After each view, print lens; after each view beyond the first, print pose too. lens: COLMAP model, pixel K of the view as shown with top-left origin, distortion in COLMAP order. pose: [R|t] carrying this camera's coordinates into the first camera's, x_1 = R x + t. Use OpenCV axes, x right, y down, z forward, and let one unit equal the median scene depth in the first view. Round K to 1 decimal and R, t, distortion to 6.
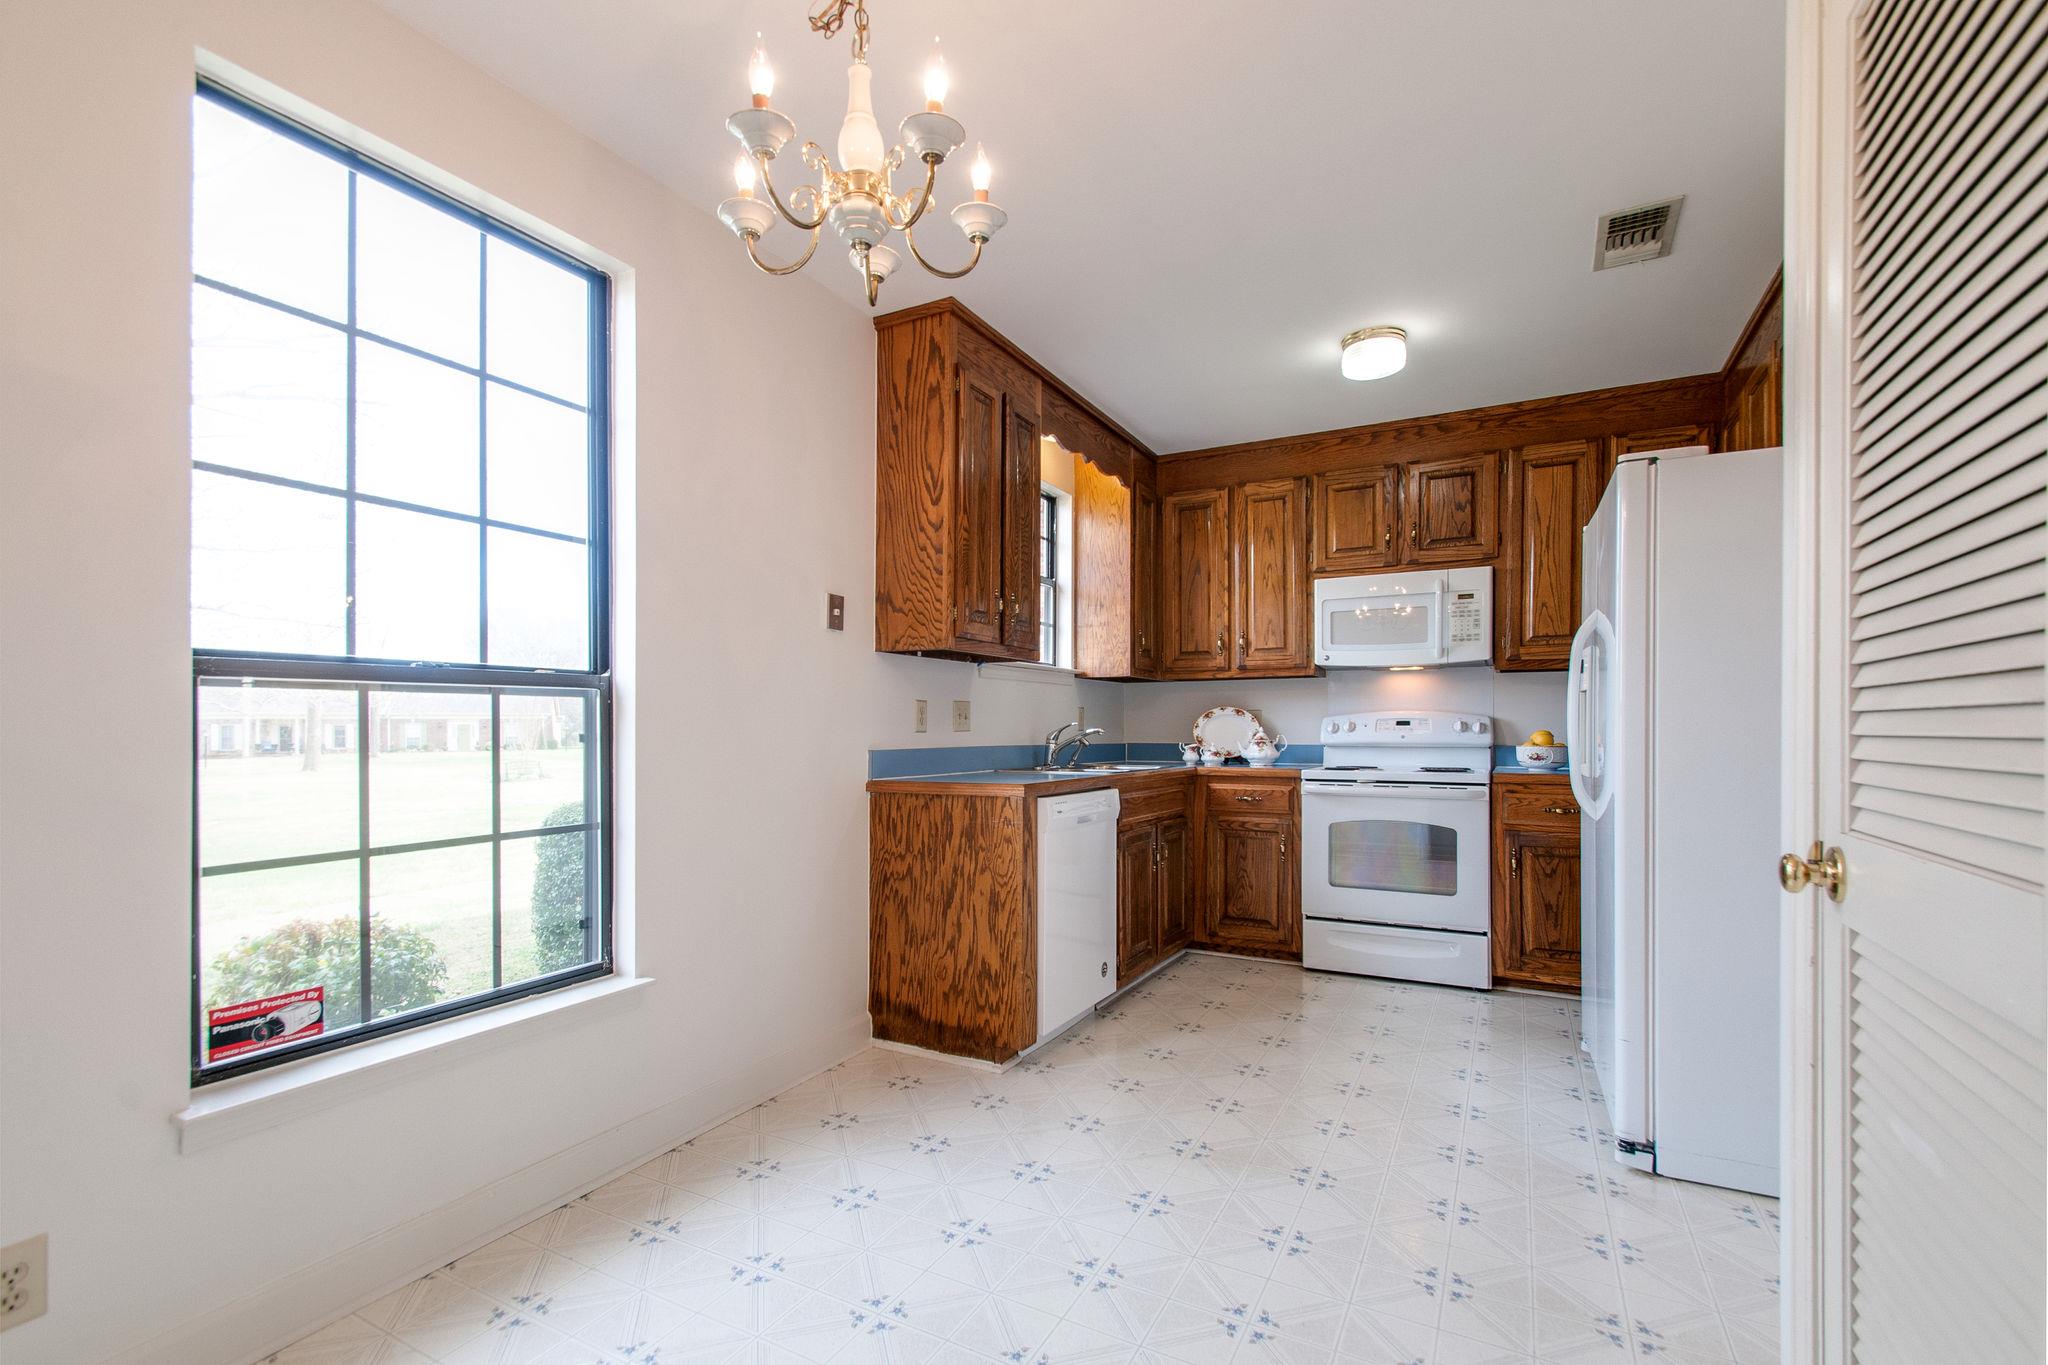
lens RADIAL K [[903.9, 0, 1033.8], [0, 903.9, 754.3], [0, 0, 1]] dist [0.000339, -0.000009]
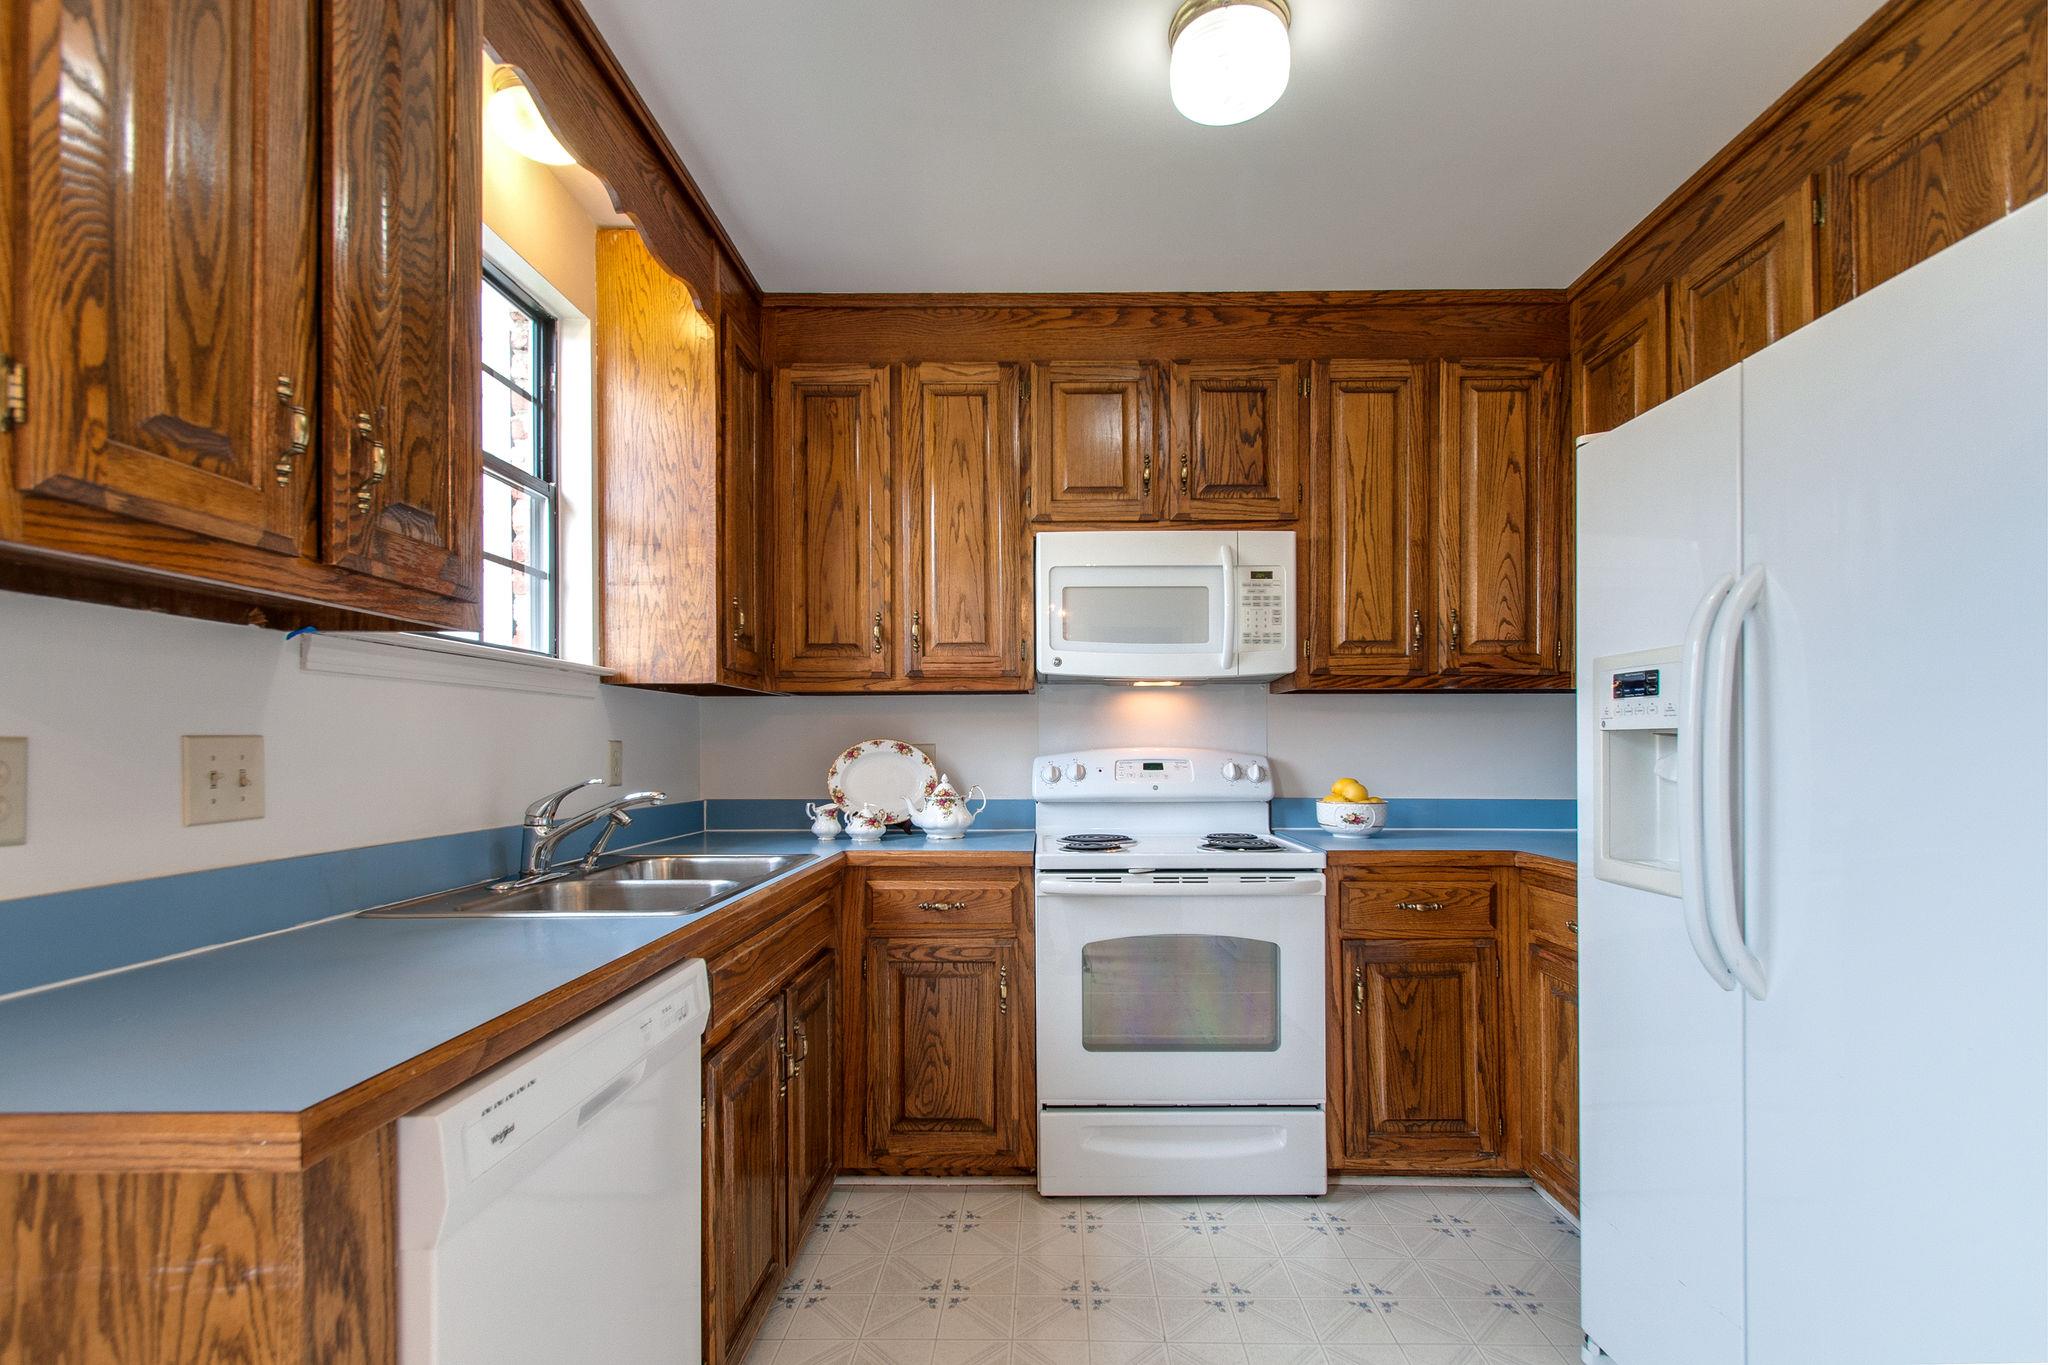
lens RADIAL K [[903.9, 0, 1033.8], [0, 903.9, 754.3], [0, 0, 1]] dist [0.000339, -0.000009]
pose [[0.892543, -0.006453, 0.450915, 0.035308], [0.015329, 0.999754, -0.016034, -0.035299], [-0.450701, 0.021223, 0.892423, 0.467601]]
